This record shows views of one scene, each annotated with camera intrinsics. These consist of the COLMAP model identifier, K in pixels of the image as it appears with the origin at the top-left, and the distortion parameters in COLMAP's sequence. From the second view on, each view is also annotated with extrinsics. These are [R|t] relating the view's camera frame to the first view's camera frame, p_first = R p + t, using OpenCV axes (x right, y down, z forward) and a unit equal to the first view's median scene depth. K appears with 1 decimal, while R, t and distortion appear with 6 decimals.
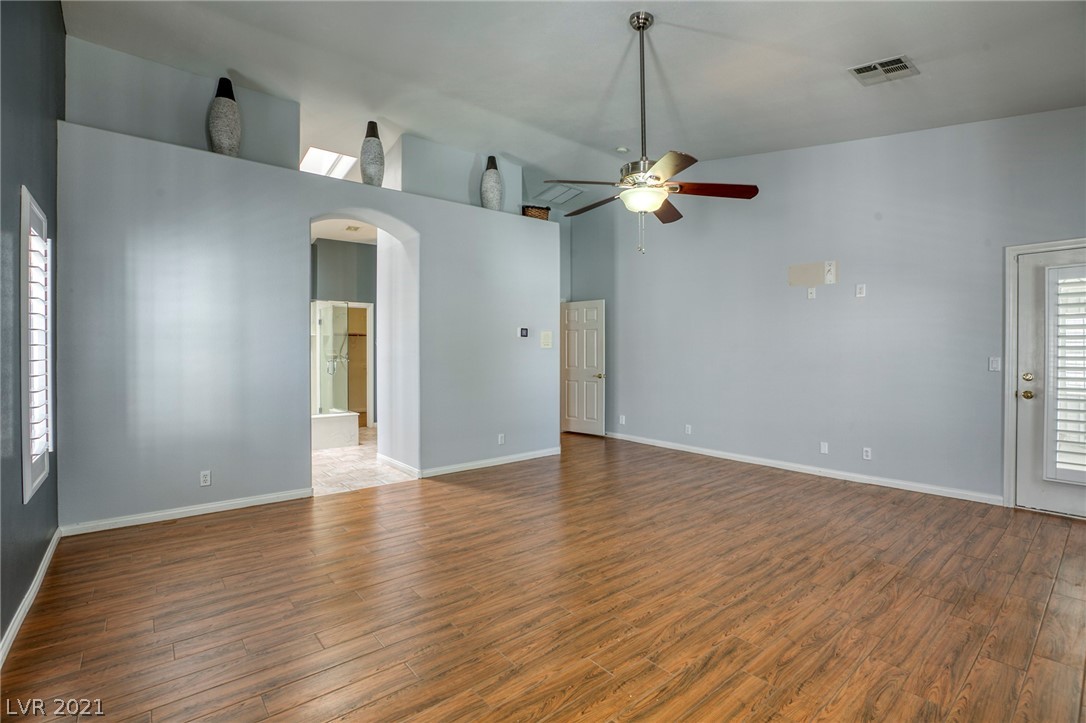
lens RADIAL K [[494.7, 0, 542.7], [0, 494.7, 362.1], [0, 0, 1]] dist [-0.044159, 0.013246]
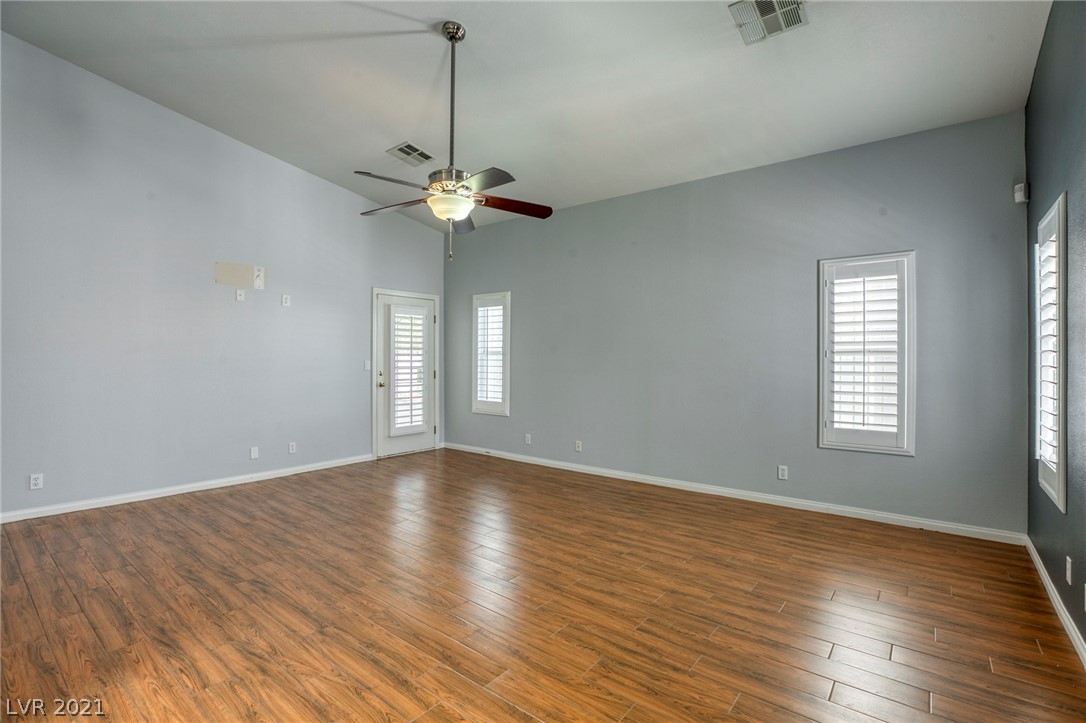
lens RADIAL K [[461.7, 0, 563.7], [0, 461.7, 360.3], [0, 0, 1]] dist [-0.026722, 0.000222]
pose [[-0.195680, -0.002062, 0.980666, -0.657568], [0.013388, 0.999899, 0.004774, -0.012386], [-0.980576, 0.014063, -0.195633, 0.807915]]
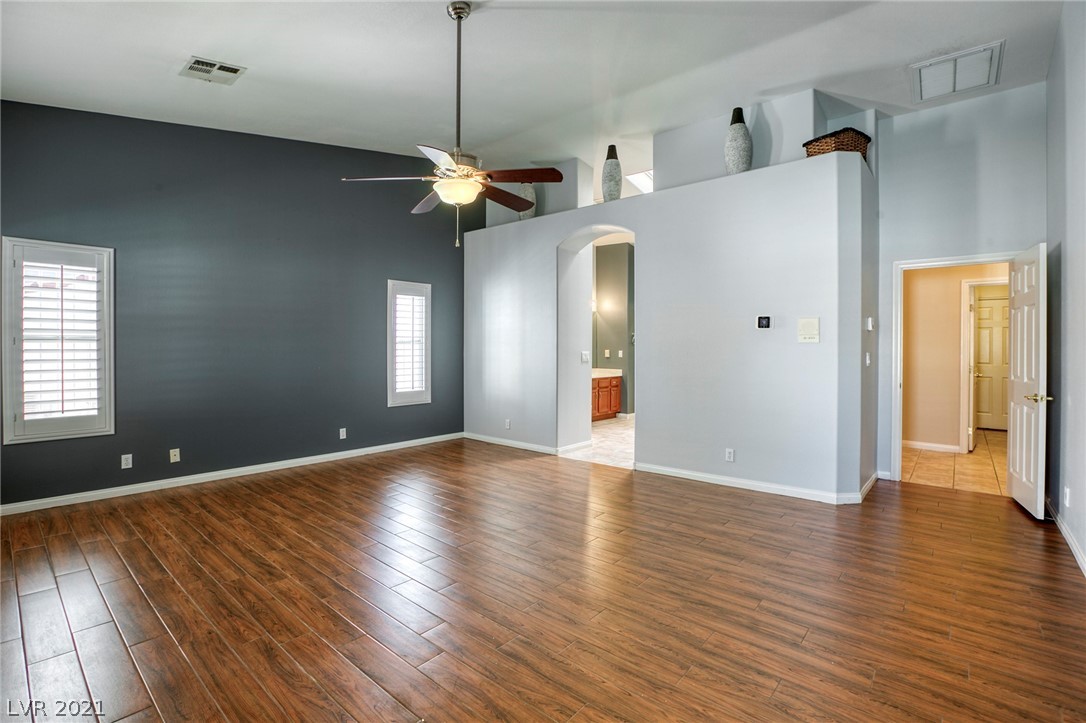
lens RADIAL K [[548.7, 0, 586.2], [0, 548.7, 358.0], [0, 0, 1]] dist [-0.038471, 0.000249]
pose [[0.160954, 0.022062, -0.986715, 1.115476], [-0.023747, 0.999547, 0.018476, -0.021411], [0.986676, 0.020457, 0.161405, 0.911566]]
